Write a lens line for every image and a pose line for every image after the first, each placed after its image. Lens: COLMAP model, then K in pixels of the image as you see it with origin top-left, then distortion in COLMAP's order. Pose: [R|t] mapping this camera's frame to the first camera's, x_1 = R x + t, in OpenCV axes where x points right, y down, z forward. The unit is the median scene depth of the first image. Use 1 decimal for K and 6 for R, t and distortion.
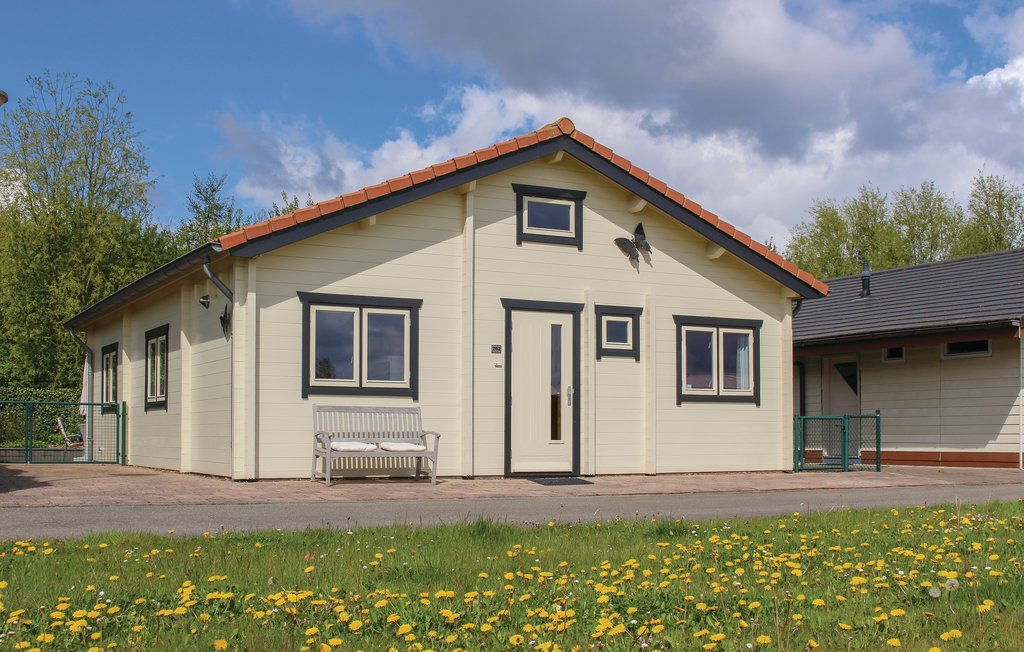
lens RADIAL K [[1205.5, 0, 512.0], [0, 1205.5, 326.0], [0, 0, 1]] dist [-0.019570, -0.004968]
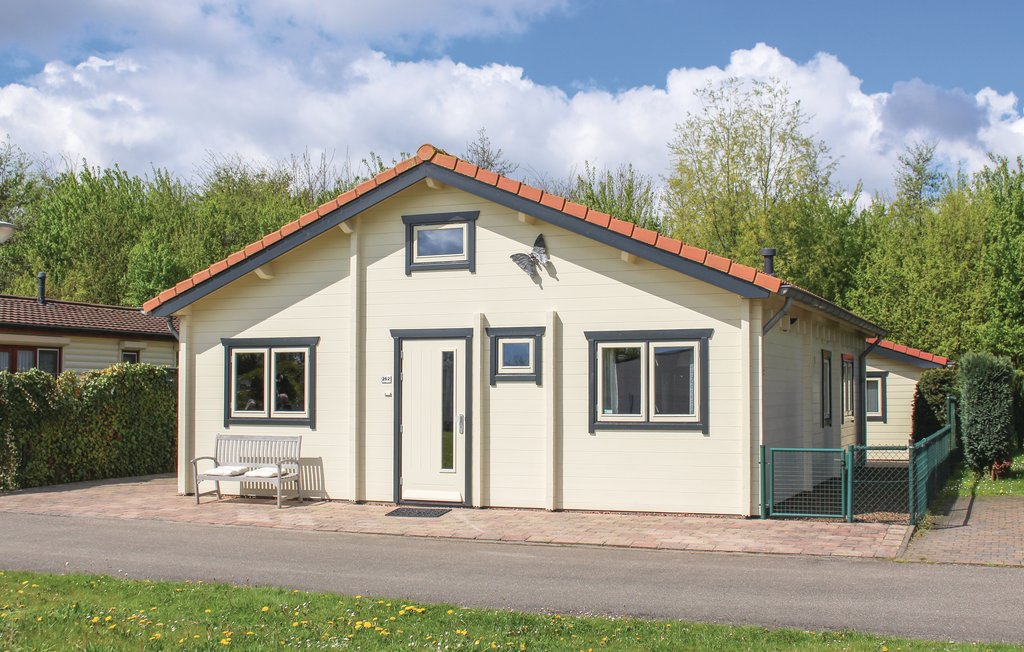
lens RADIAL K [[1172.7, 0, 512.1], [0, 1172.7, 370.9], [0, 0, 1]] dist [0.004394, 0.001750]
pose [[0.624770, -0.048356, -0.779310, 0.806641], [0.045019, 0.998651, -0.025874, 0.041375], [0.779510, -0.018919, 0.626104, 0.439035]]
